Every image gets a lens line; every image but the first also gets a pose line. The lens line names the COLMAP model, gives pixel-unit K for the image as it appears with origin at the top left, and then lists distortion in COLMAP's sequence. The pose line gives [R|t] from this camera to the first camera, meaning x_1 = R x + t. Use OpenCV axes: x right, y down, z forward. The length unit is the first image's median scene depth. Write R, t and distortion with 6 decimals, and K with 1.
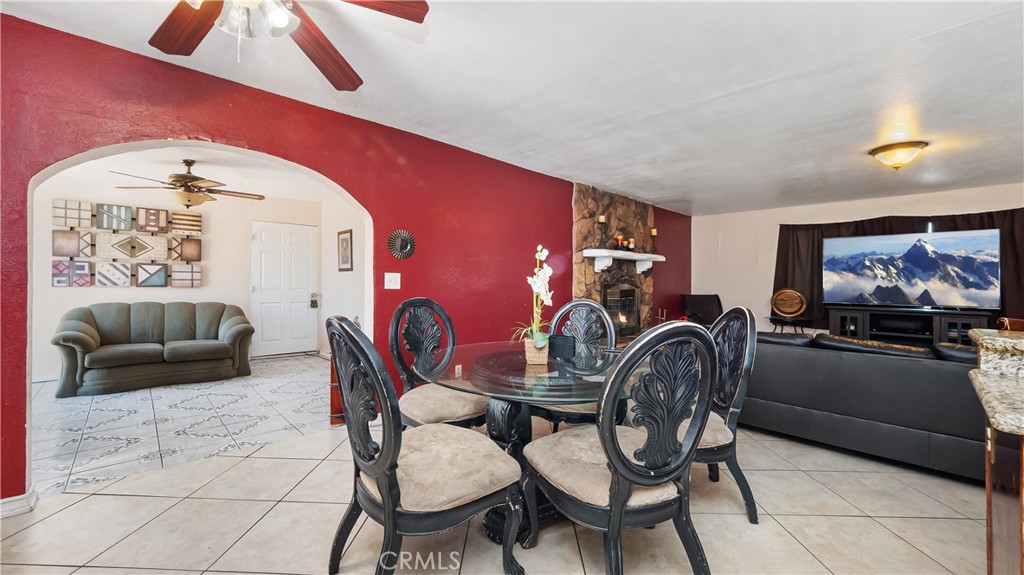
lens RADIAL K [[425.8, 0, 546.3], [0, 425.8, 285.3], [0, 0, 1]] dist [-0.015735, 0.000009]
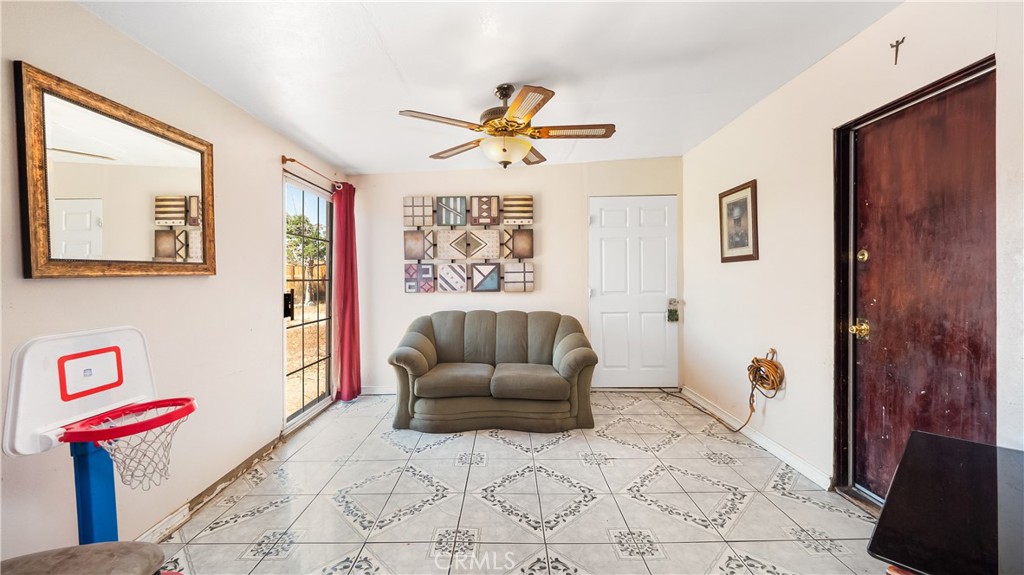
lens RADIAL K [[404.6, 0, 491.1], [0, 404.6, 286.5], [0, 0, 1]] dist [-0.000235, -0.000070]
pose [[0.677980, -0.008099, -0.735036, -0.361025], [0.017436, 0.999835, 0.005066, -0.010596], [0.734874, -0.016250, 0.678009, 0.484387]]
